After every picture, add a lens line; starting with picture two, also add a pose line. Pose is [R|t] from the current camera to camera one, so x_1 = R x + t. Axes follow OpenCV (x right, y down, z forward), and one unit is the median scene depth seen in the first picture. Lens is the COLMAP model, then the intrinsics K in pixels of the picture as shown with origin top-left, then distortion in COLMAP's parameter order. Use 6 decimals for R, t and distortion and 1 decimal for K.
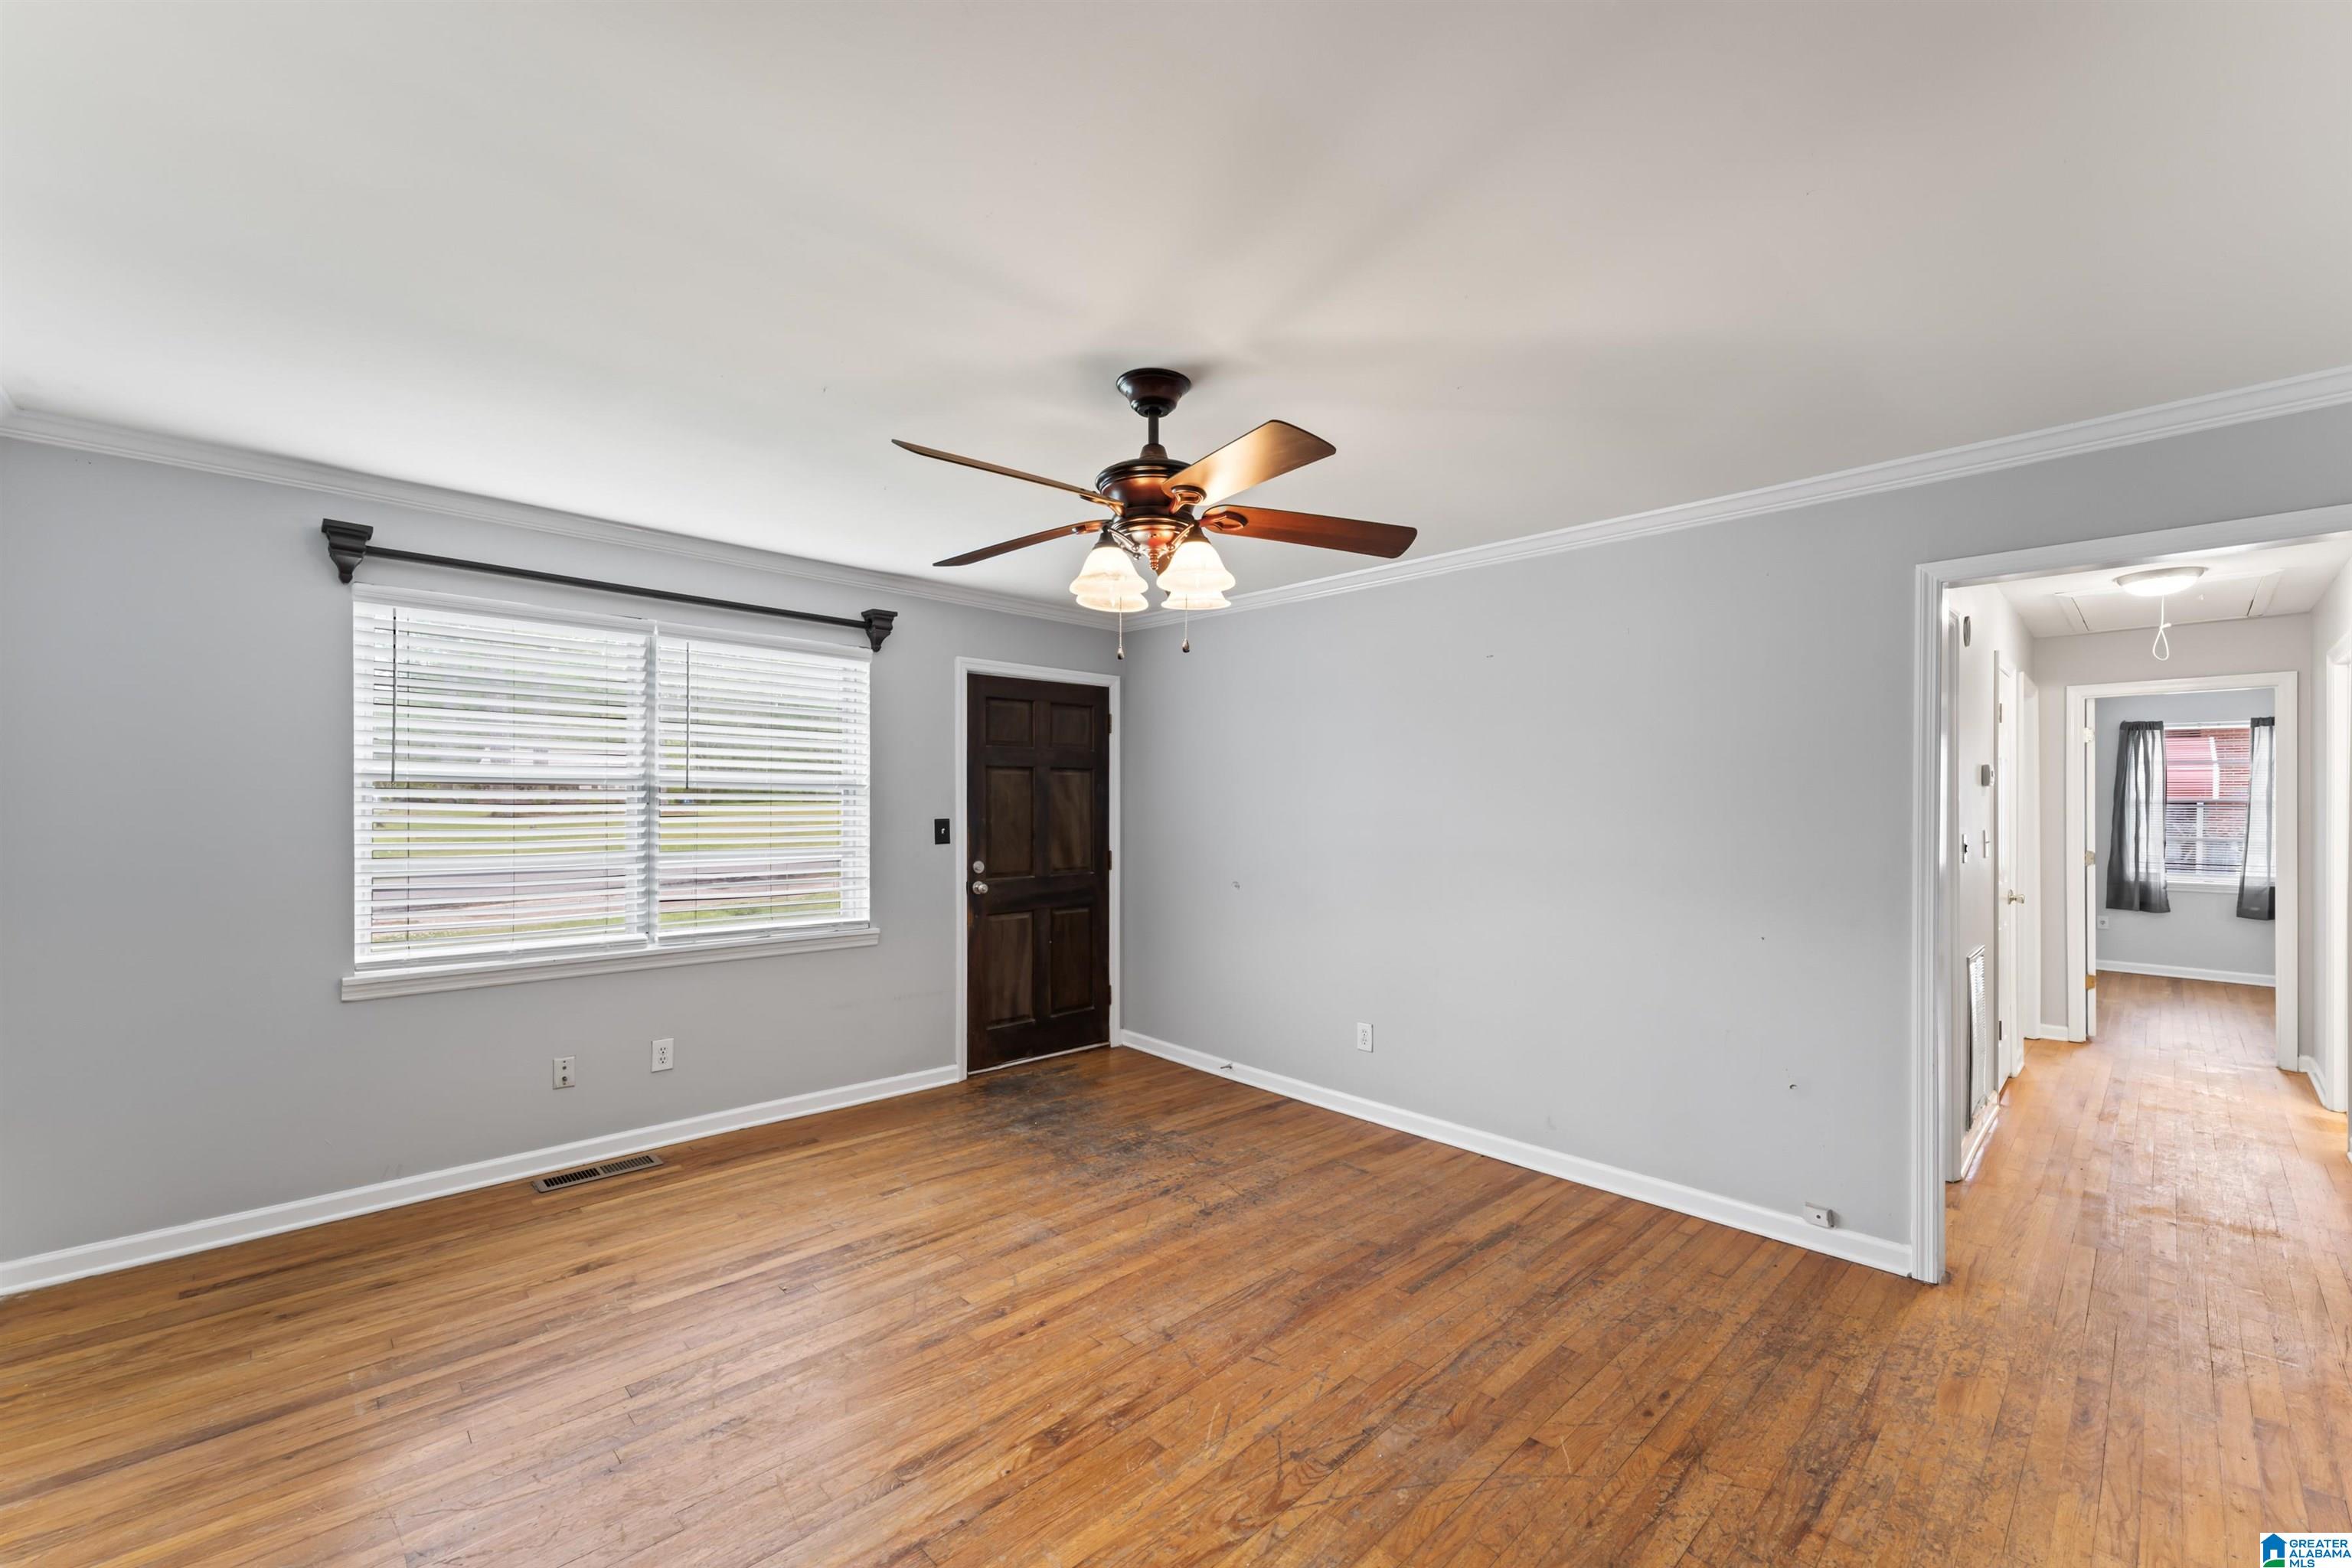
lens RADIAL K [[945.9, 0, 1167.2], [0, 945.9, 803.2], [0, 0, 1]] dist [-0.001751, 0.001228]
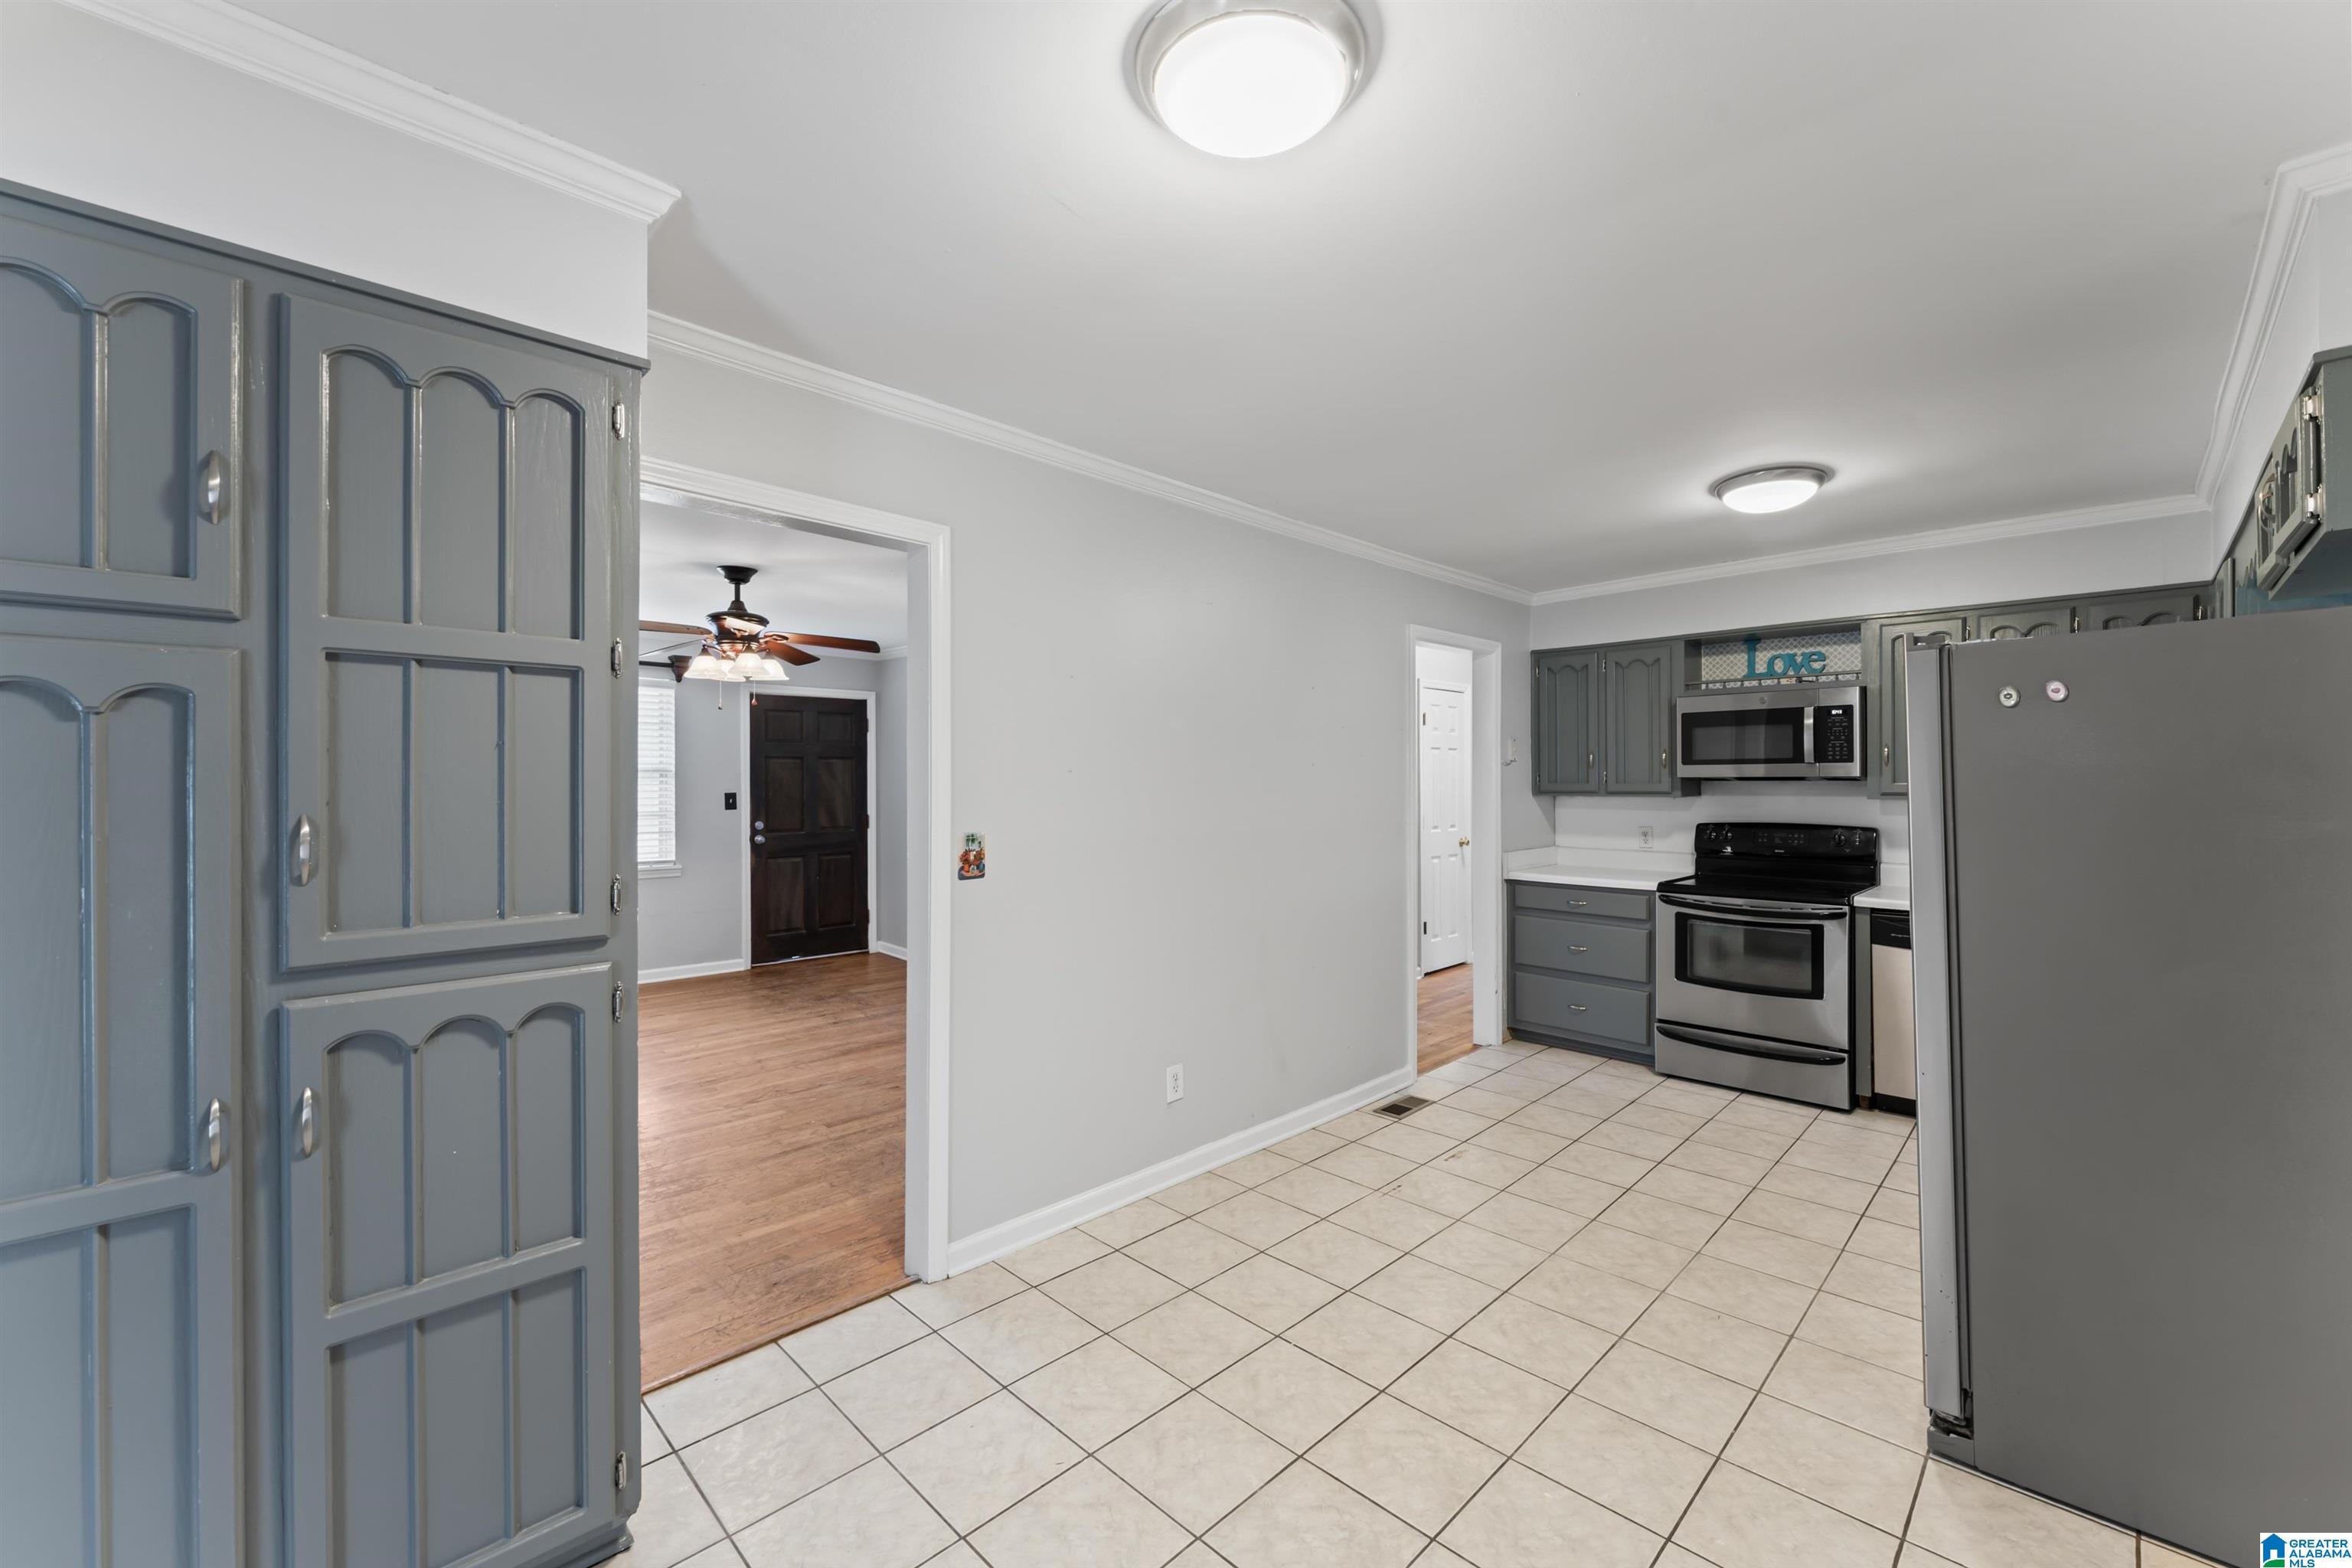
lens RADIAL K [[945.9, 0, 1162.3], [0, 945.9, 776.5], [0, 0, 1]] dist [-0.001751, 0.001228]
pose [[0.999966, -0.005164, 0.006491, 0.423150], [0.005182, 0.999983, -0.002839, -0.001351], [-0.006476, 0.002873, 0.999975, -0.482054]]
